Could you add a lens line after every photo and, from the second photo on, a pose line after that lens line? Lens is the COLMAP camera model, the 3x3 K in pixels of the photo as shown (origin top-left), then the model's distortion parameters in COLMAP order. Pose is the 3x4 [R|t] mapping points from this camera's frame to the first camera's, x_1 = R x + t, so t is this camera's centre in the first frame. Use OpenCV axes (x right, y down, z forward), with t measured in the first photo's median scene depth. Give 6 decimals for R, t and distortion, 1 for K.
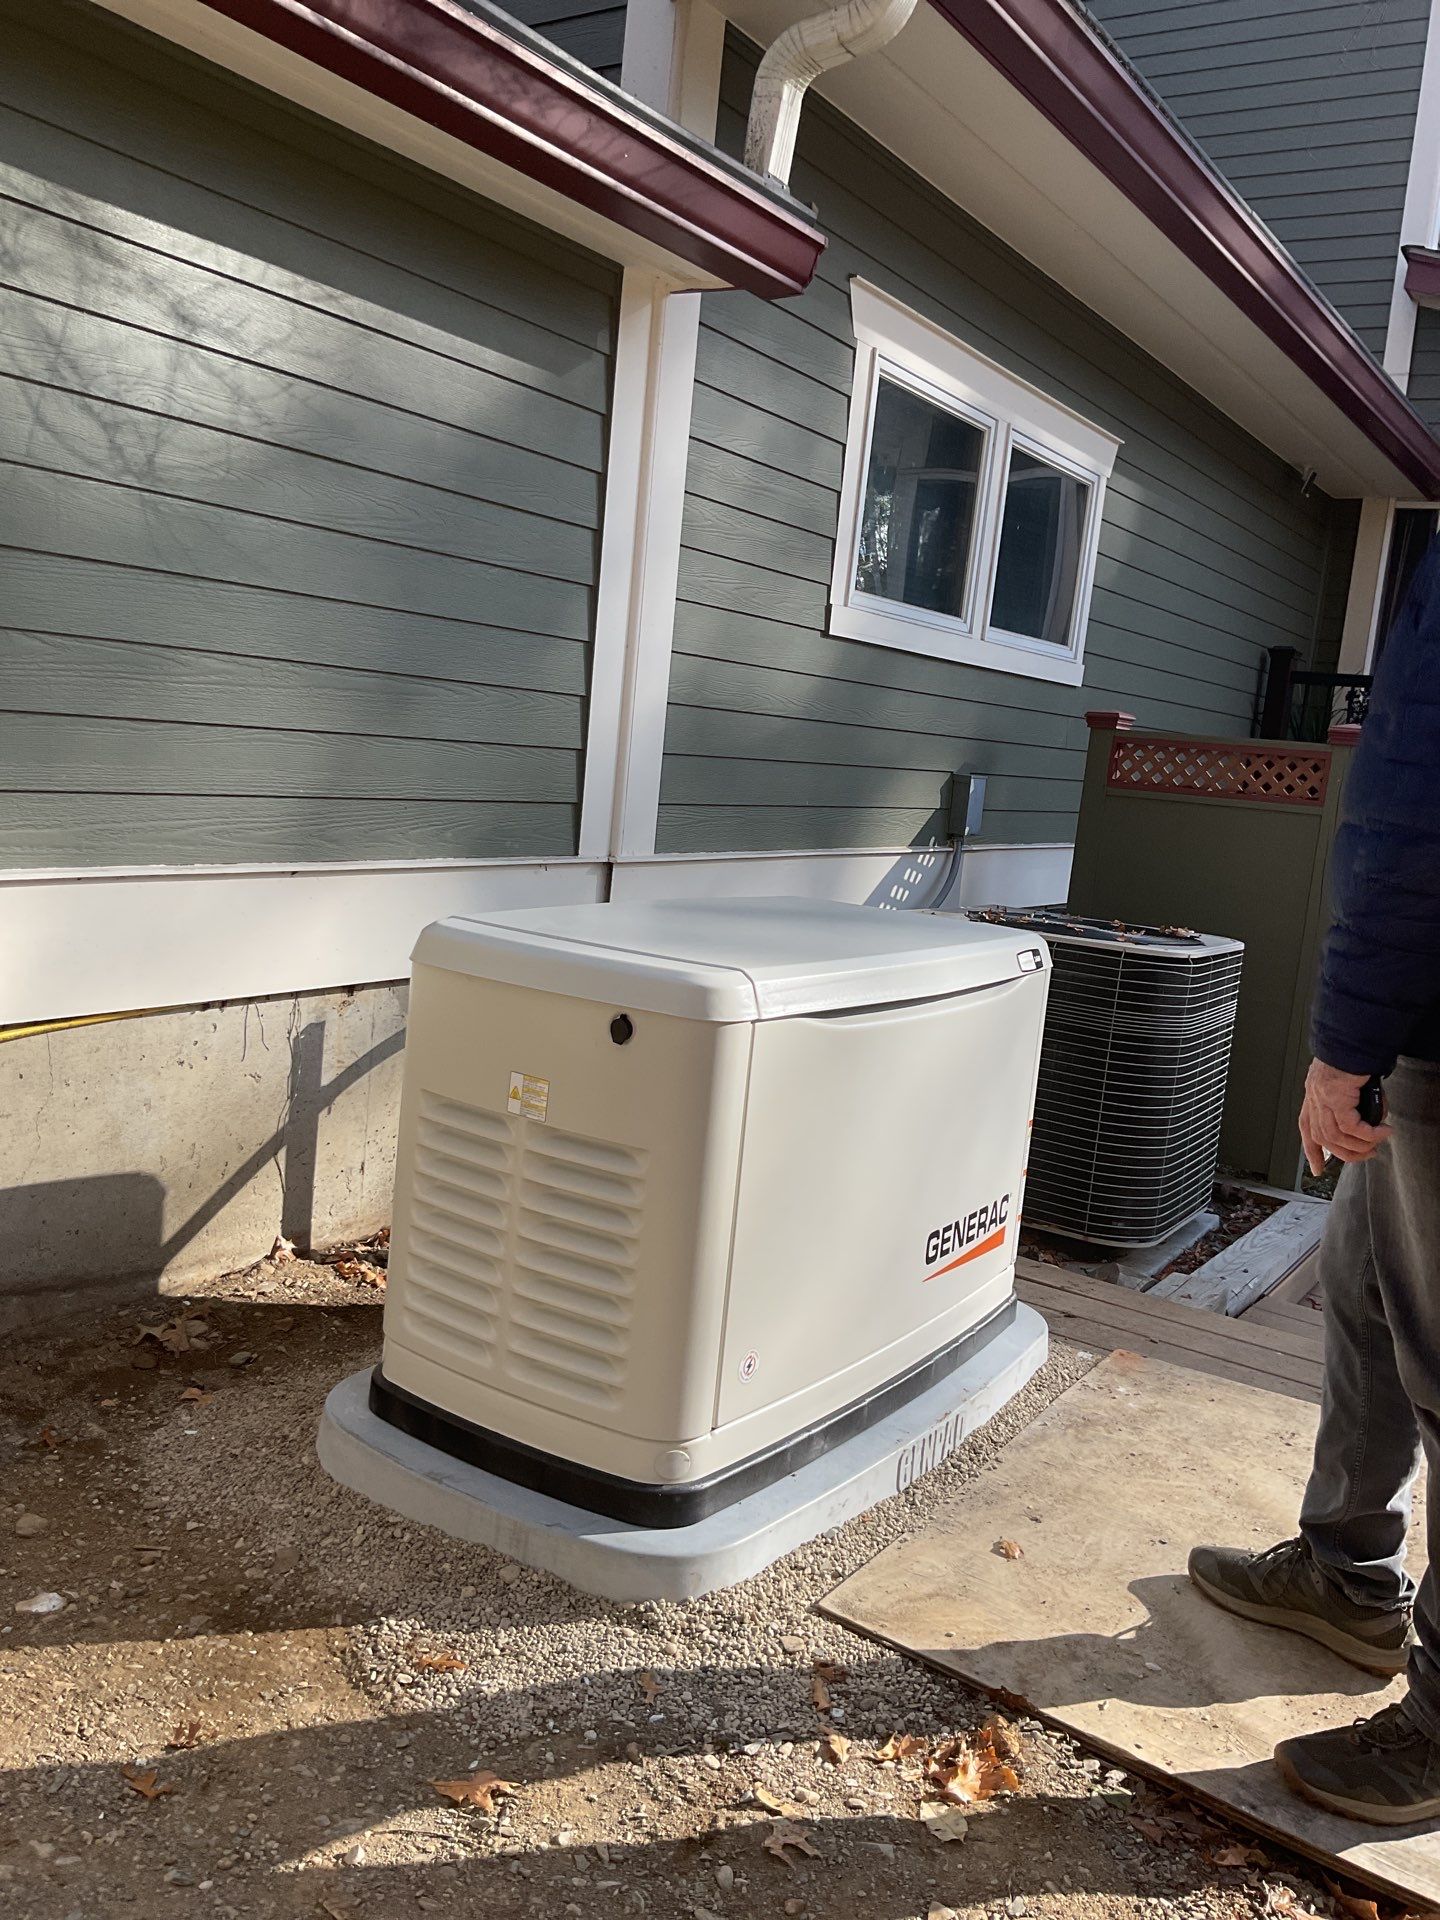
lens RADIAL K [[1592.2, 0, 720.0], [0, 1592.2, 960.0], [0, 0, 1]] dist [0.080243, -0.209814]
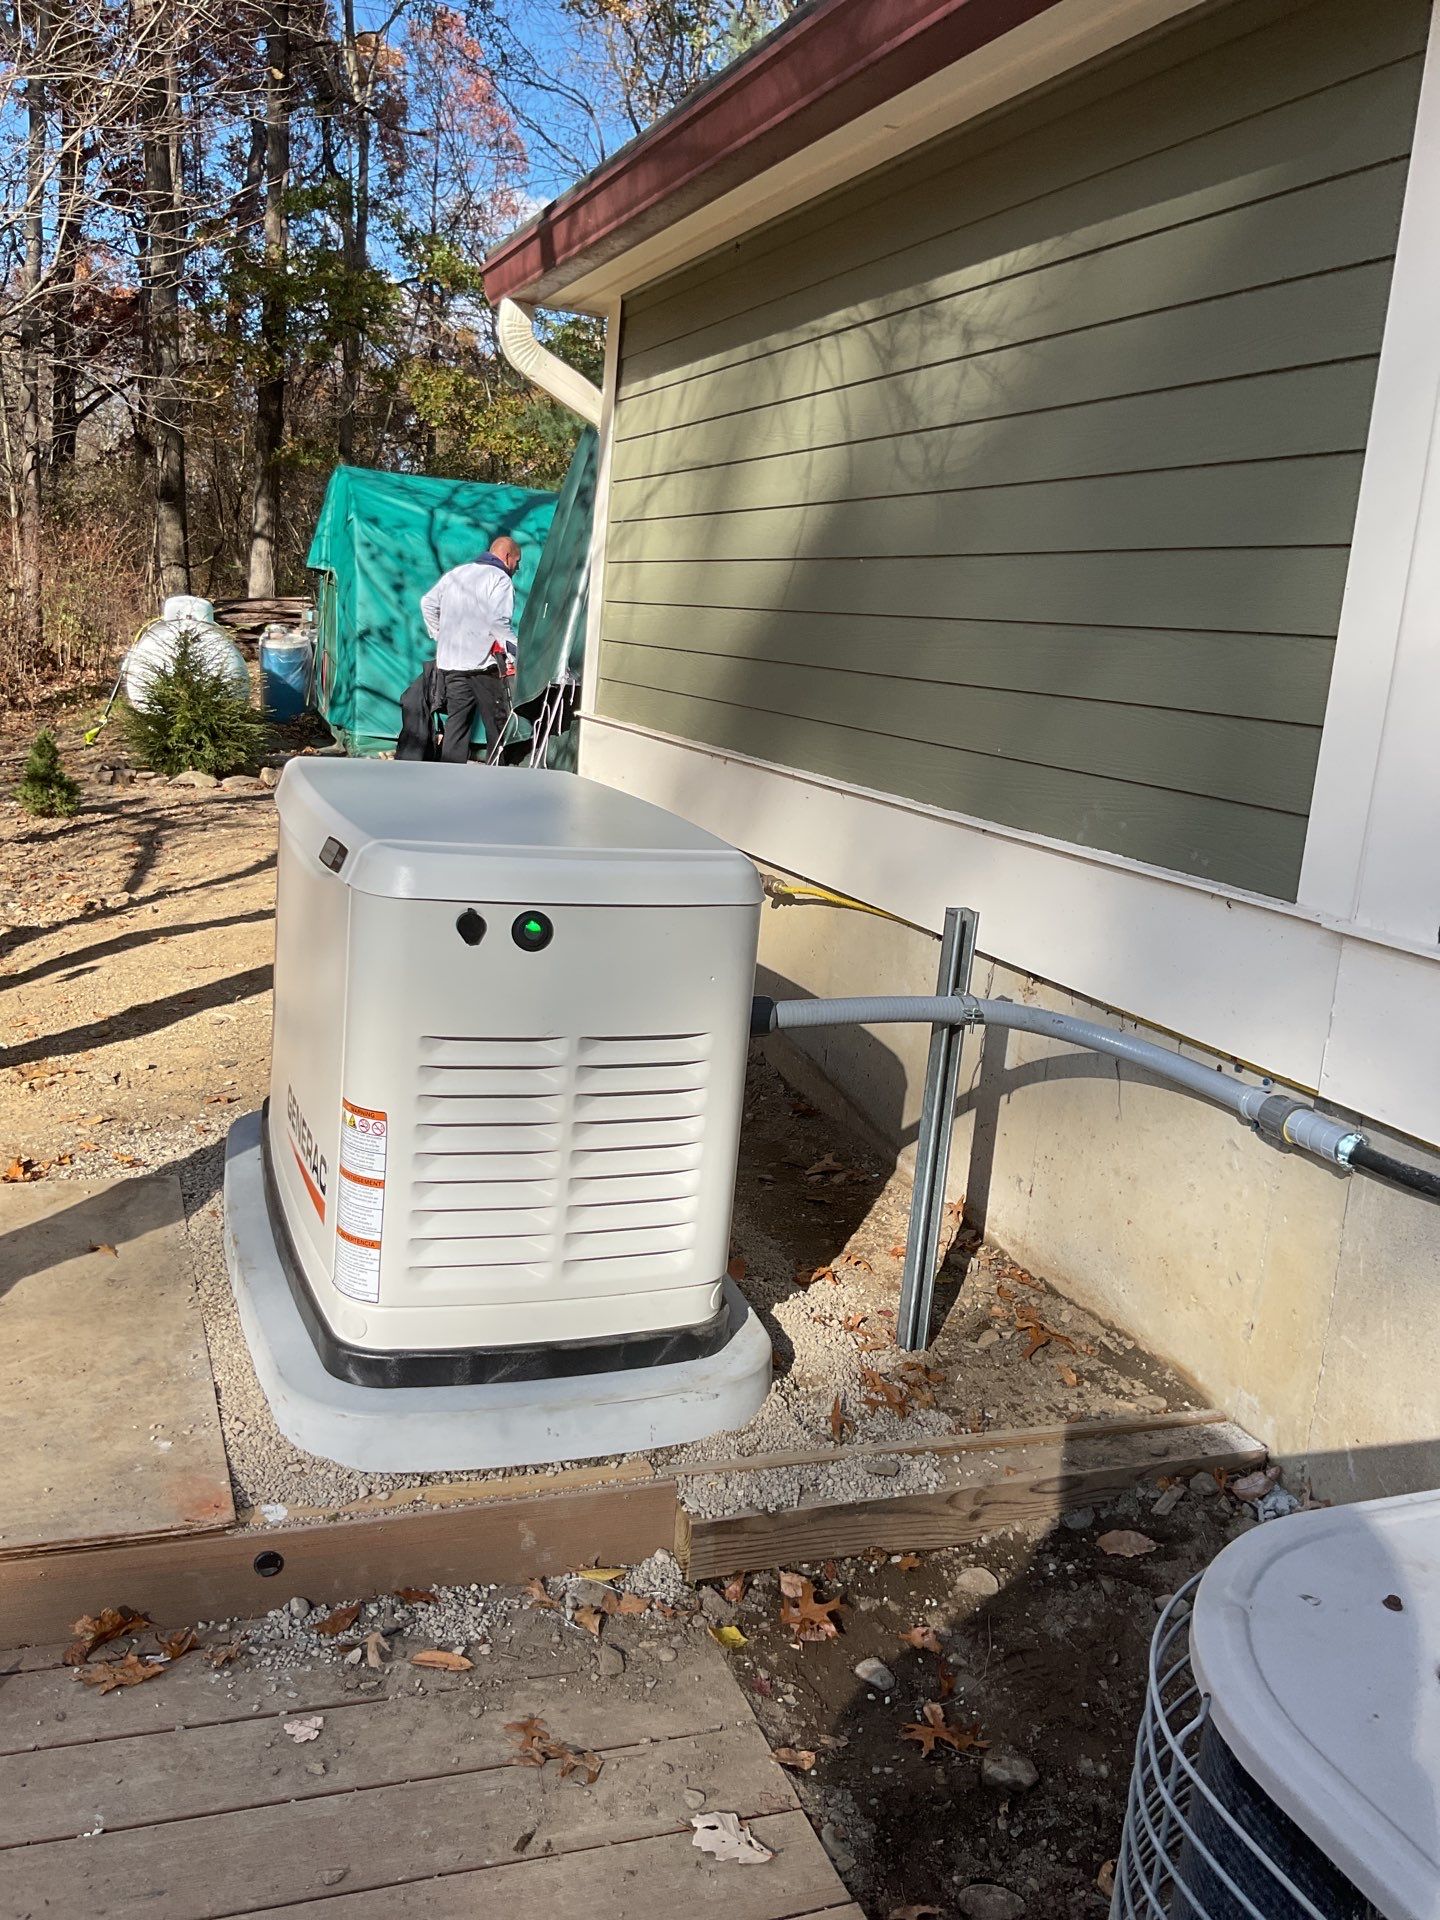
lens RADIAL K [[1609.5, 0, 720.0], [0, 1609.5, 960.0], [0, 0, 1]] dist [0.039597, -0.073254]
pose [[-0.579214, 0.030659, -0.814599, 0.736692], [-0.243710, 0.947076, 0.208933, -0.165265], [0.777892, 0.319543, -0.541088, 1.607130]]
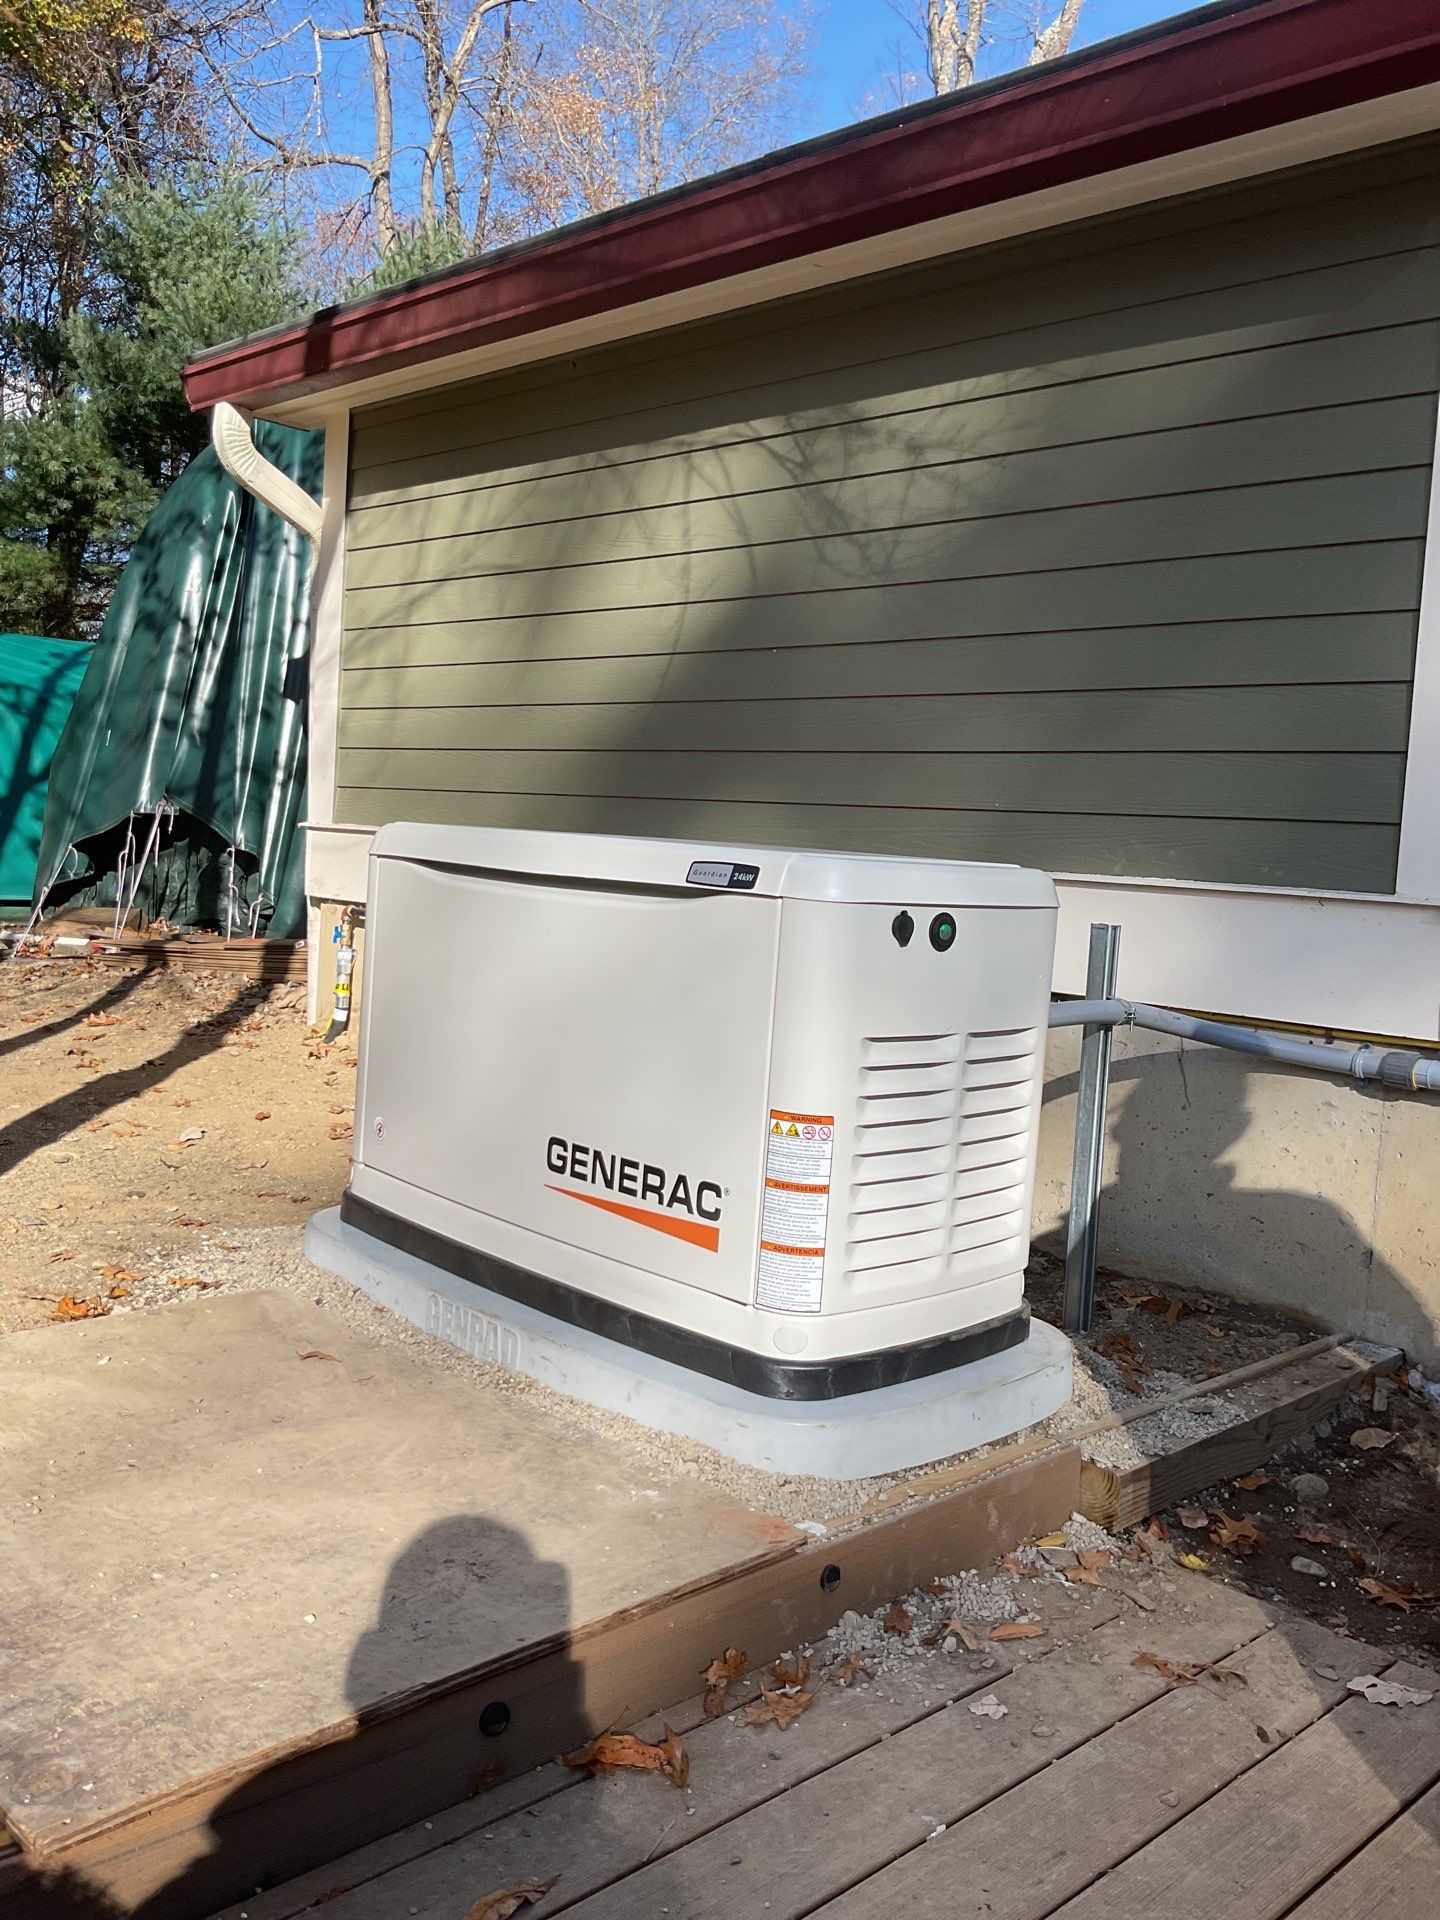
lens RADIAL K [[1592.2, 0, 720.0], [0, 1592.2, 960.0], [0, 0, 1]] dist [0.080243, -0.209814]
pose [[-0.205304, -0.026862, -0.978330, 0.975797], [-0.216647, 0.976072, 0.018663, 0.026217], [0.954418, 0.215784, -0.206211, 1.182064]]
